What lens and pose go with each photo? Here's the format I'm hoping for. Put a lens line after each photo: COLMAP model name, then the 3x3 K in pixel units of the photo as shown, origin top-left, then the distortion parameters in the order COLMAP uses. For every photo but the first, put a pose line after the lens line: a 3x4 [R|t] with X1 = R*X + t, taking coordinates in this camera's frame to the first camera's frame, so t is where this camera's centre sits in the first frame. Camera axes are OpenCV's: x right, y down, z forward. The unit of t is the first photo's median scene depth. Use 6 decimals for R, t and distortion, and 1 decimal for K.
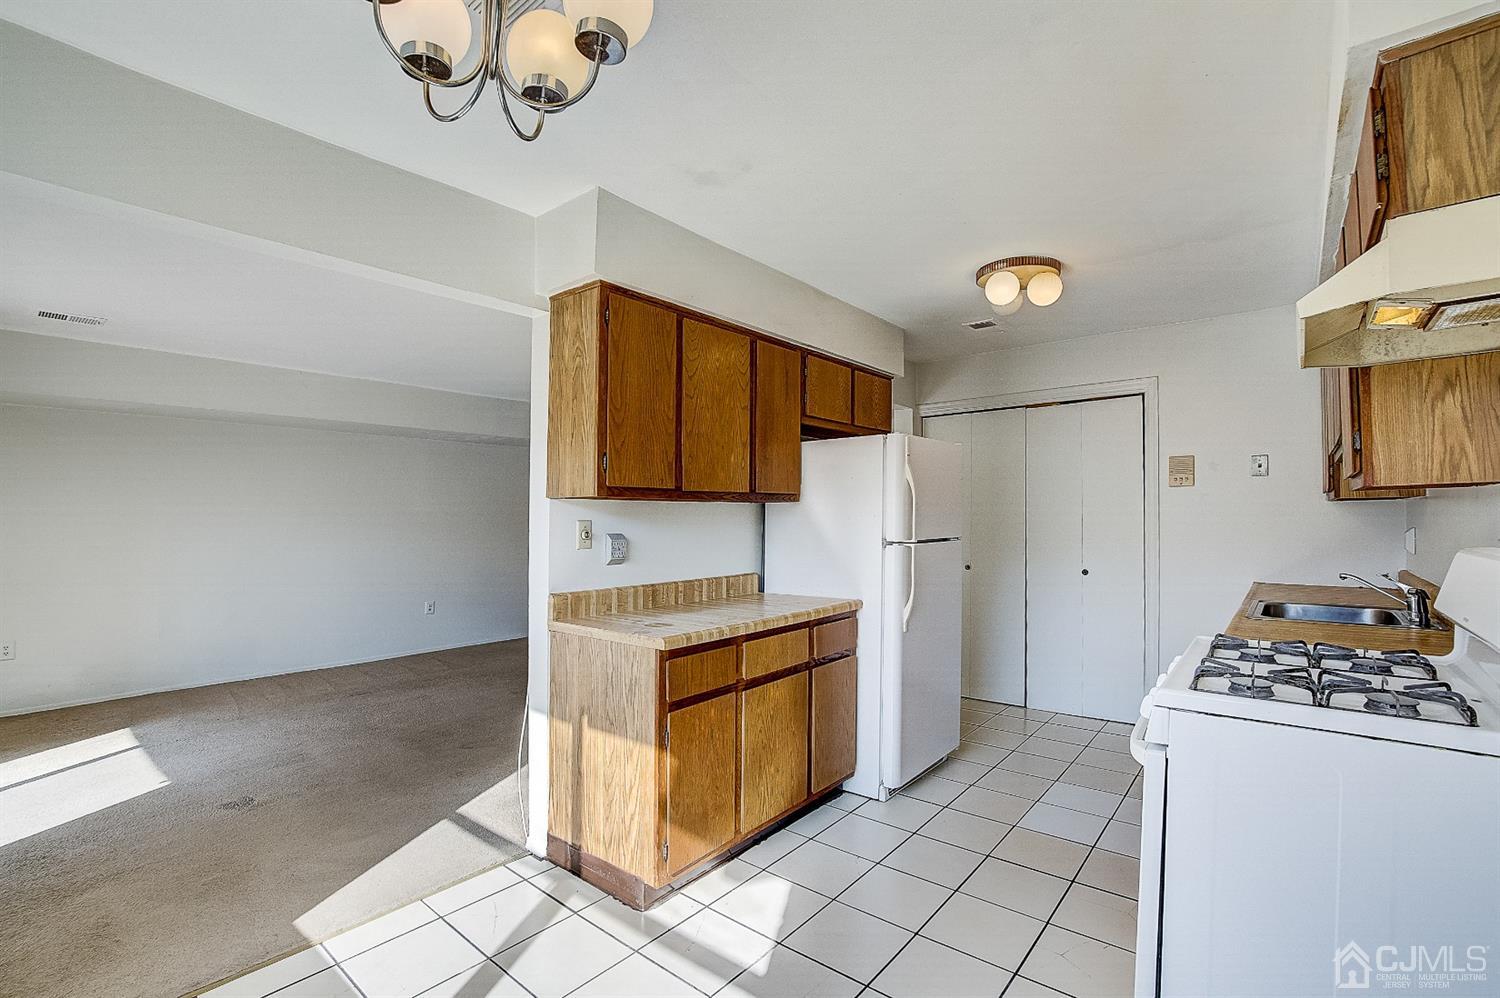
lens RADIAL K [[671.7, 0, 747.5], [0, 671.7, 493.7], [0, 0, 1]] dist [-0.014739, -0.000484]
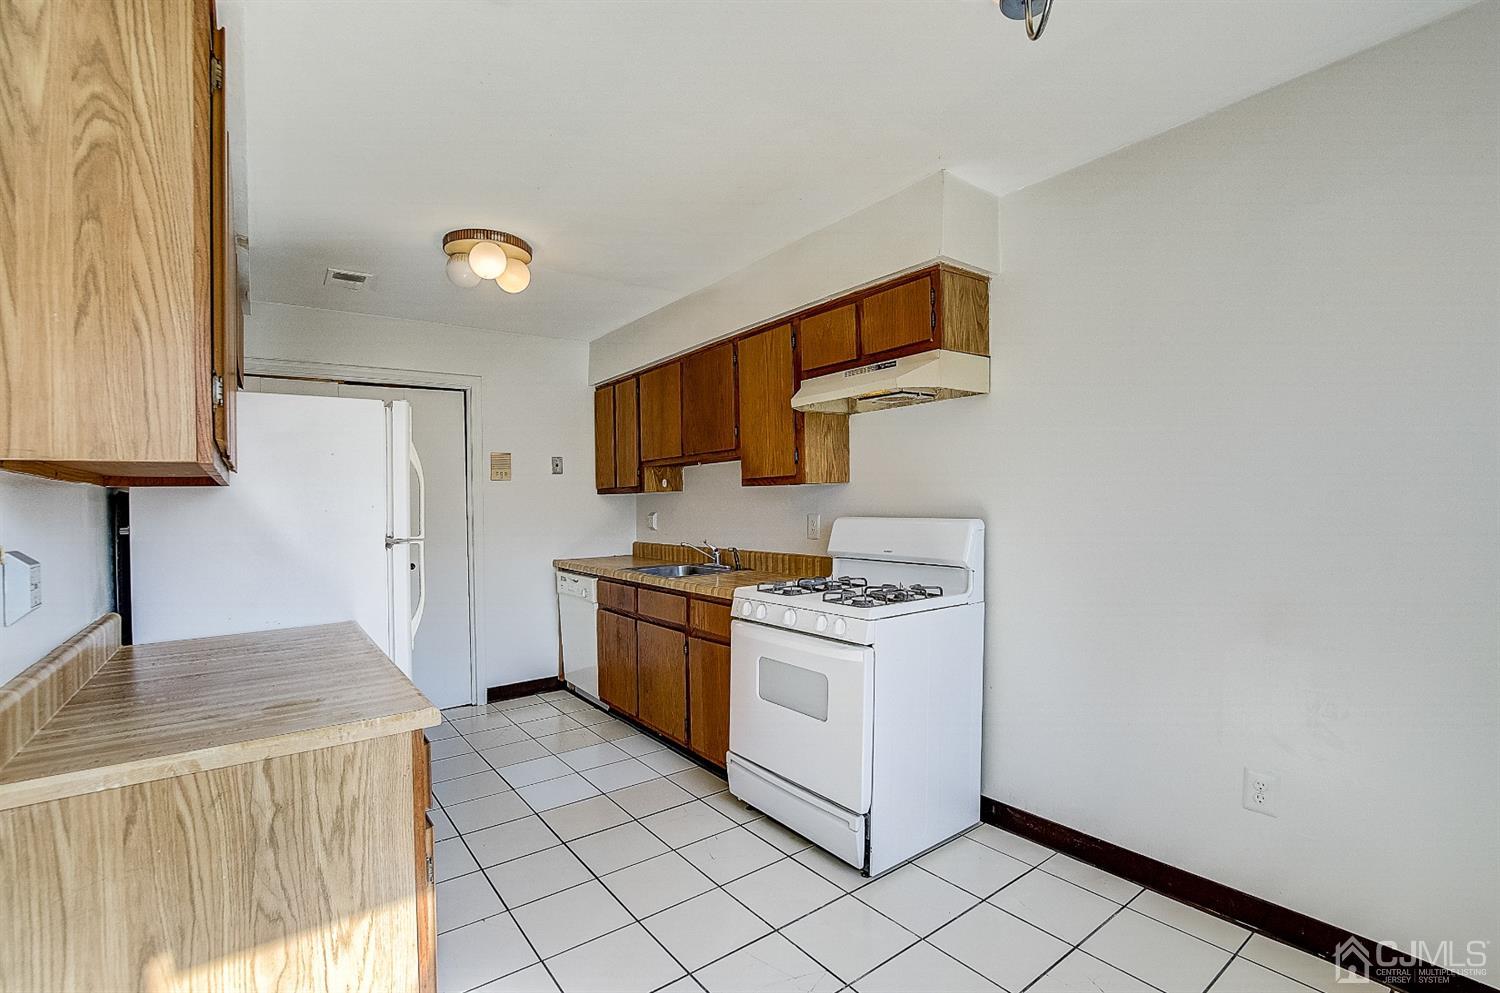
lens RADIAL K [[681.3, 0, 740.6], [0, 681.3, 518.9], [0, 0, 1]] dist [0.001736, 0.000411]
pose [[0.247903, -0.024691, 0.968470, -0.556612], [-0.017379, 0.999401, 0.029928, 0.020435], [-0.968629, -0.024250, 0.247325, 0.502695]]
